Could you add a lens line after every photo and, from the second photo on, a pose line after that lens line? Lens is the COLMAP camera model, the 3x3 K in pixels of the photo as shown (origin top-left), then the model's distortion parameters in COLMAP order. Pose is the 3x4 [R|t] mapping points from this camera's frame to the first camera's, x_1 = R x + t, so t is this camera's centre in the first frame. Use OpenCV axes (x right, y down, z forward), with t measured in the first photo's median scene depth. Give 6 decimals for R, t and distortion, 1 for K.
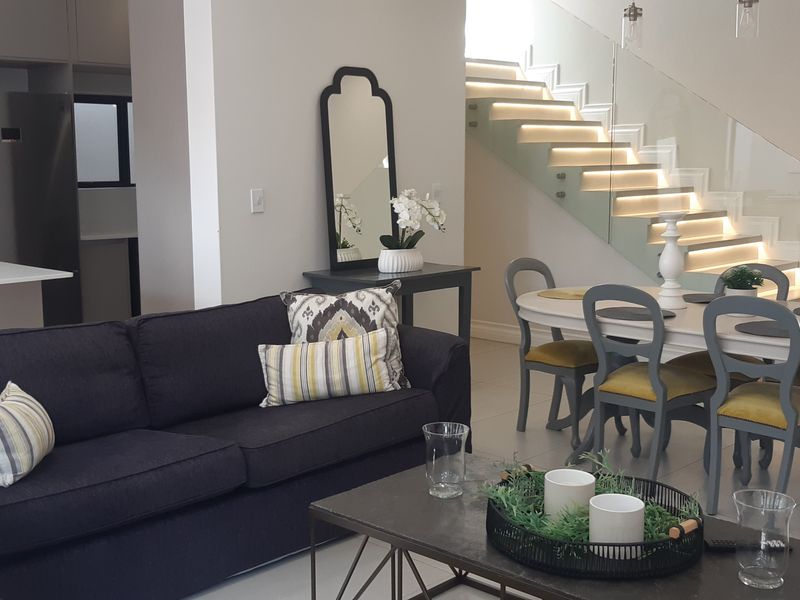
lens RADIAL K [[1006.8, 0, 400.8], [0, 1006.8, 298.2], [0, 0, 1]] dist [0.061145, 0.000000]
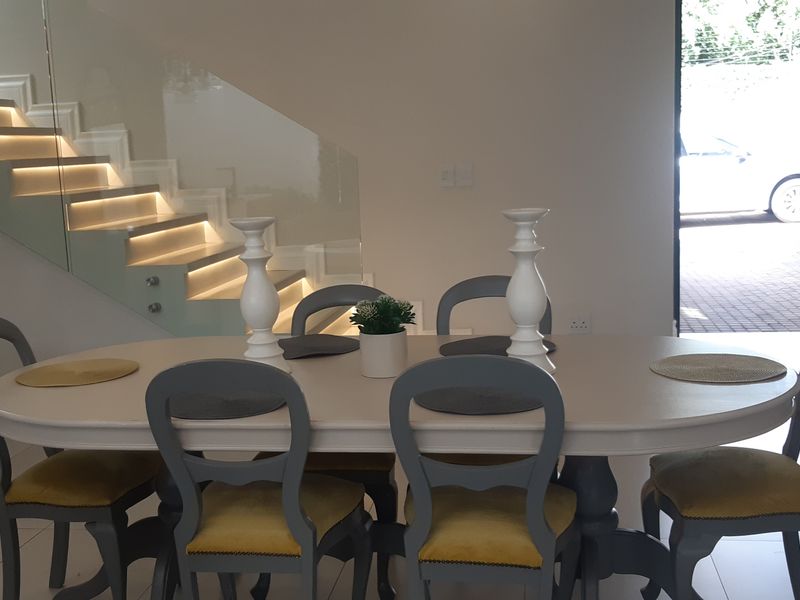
lens RADIAL K [[1006.8, 0, 398.8], [0, 1006.8, 296.9], [0, 0, 1]] dist [0.061145, 0.000000]
pose [[0.815336, -0.115928, 0.567264, -0.002625], [0.119972, 0.992313, 0.030356, -0.030875], [-0.566423, 0.043305, 0.822976, 0.311021]]
